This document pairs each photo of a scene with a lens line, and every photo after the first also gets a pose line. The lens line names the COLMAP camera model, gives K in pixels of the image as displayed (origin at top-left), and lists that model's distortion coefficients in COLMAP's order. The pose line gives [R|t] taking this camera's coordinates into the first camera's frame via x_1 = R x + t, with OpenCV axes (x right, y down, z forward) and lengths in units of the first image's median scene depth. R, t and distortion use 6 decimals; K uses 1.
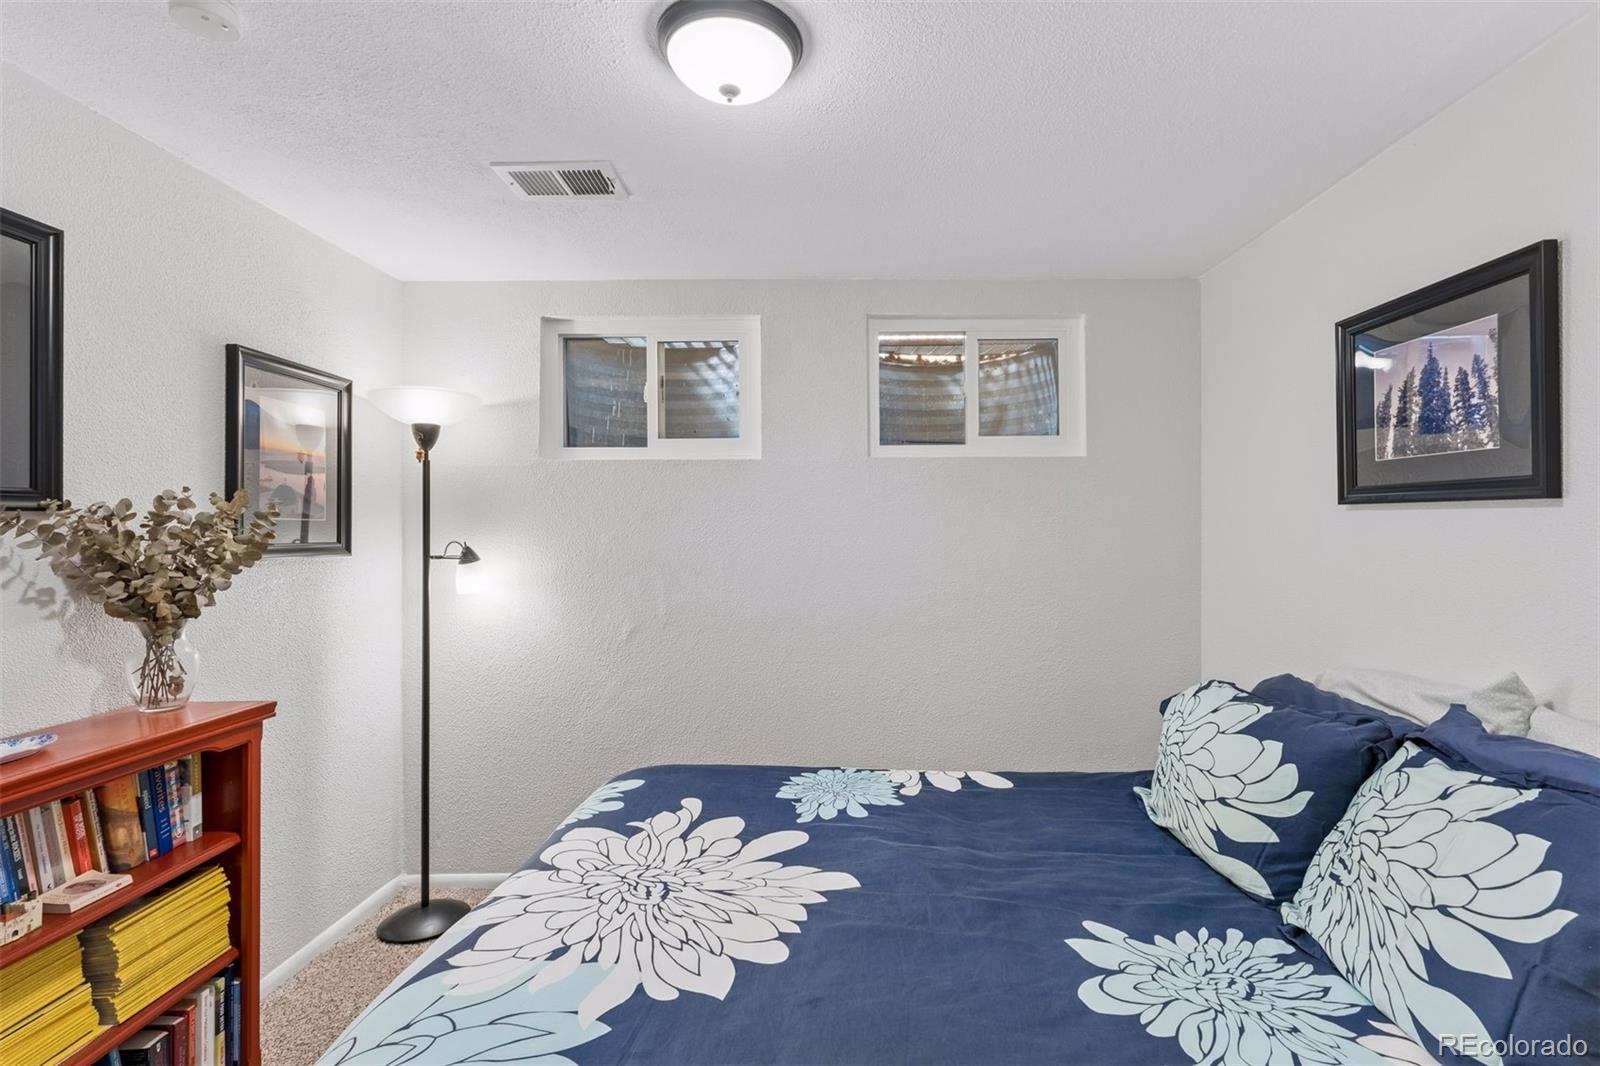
lens RADIAL K [[750.6, 0, 800.0], [0, 750.6, 533.0], [0, 0, 1]] dist [0.000045, 0.000614]
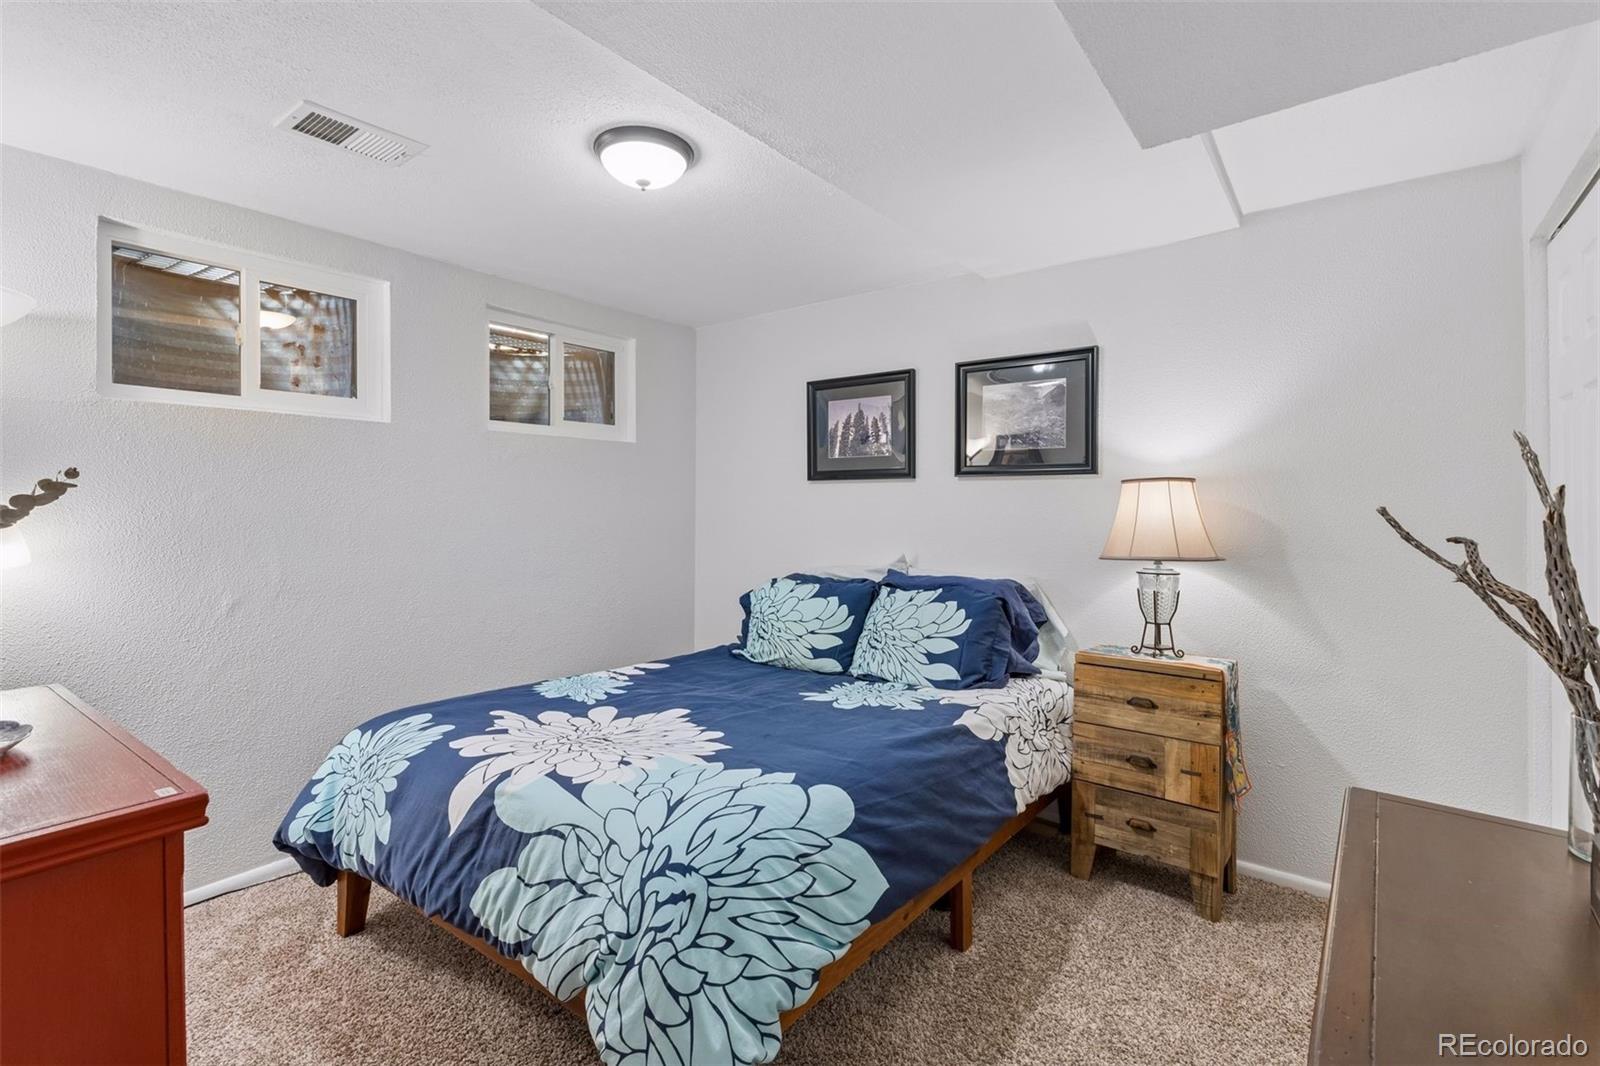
lens RADIAL K [[750.6, 0, 800.0], [0, 750.6, 533.0], [0, 0, 1]] dist [0.000045, 0.000614]
pose [[0.599039, -0.024080, 0.800358, -0.980712], [0.008501, 0.999683, 0.023714, 0.059291], [-0.800675, -0.007402, 0.599053, -0.116171]]
